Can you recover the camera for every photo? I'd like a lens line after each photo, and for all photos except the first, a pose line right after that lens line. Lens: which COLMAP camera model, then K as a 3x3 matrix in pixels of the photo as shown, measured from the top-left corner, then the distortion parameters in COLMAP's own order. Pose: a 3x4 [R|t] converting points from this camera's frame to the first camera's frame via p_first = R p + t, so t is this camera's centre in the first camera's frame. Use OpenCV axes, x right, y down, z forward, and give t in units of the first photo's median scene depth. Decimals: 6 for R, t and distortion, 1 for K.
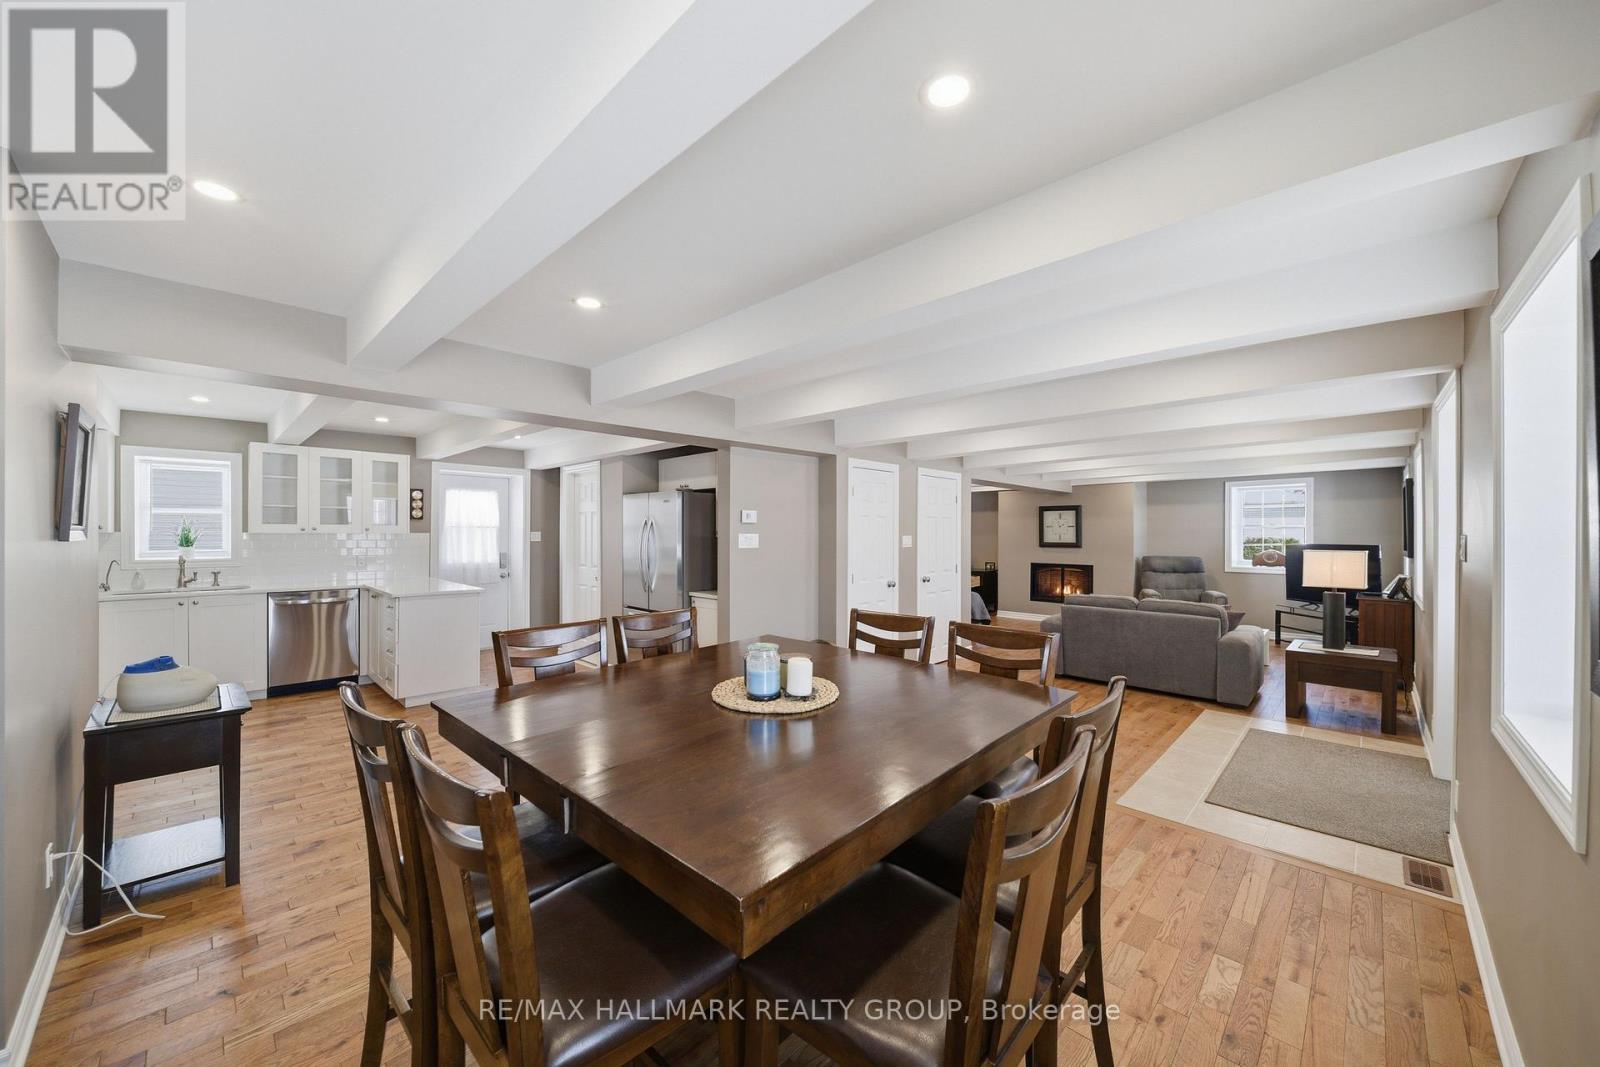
lens RADIAL K [[560.2, 0, 800.0], [0, 560.2, 533.5], [0, 0, 1]] dist [-0.000970, -0.000242]
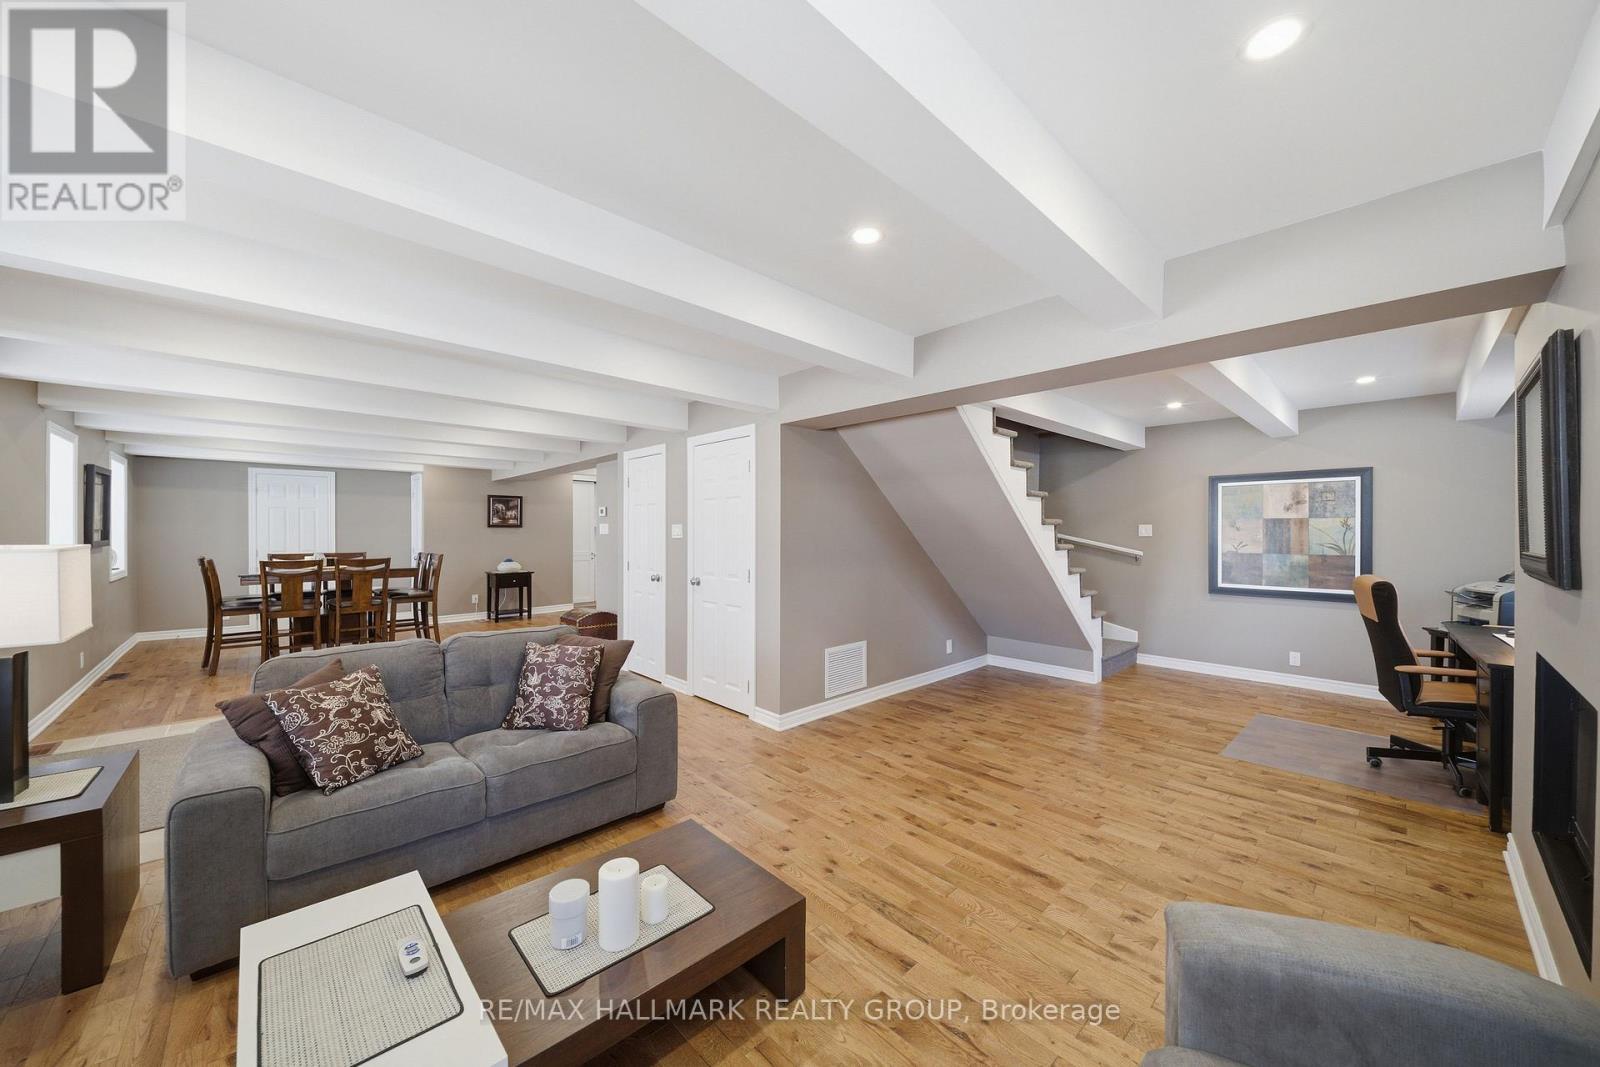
lens RADIAL K [[560.2, 0, 800.0], [0, 560.2, 533.5], [0, 0, 1]] dist [-0.000970, -0.000242]
pose [[-0.071023, 0.004408, -0.997465, 1.012726], [0.003072, 0.999986, 0.004200, 0.017631], [0.997470, -0.002765, -0.071036, 1.271214]]
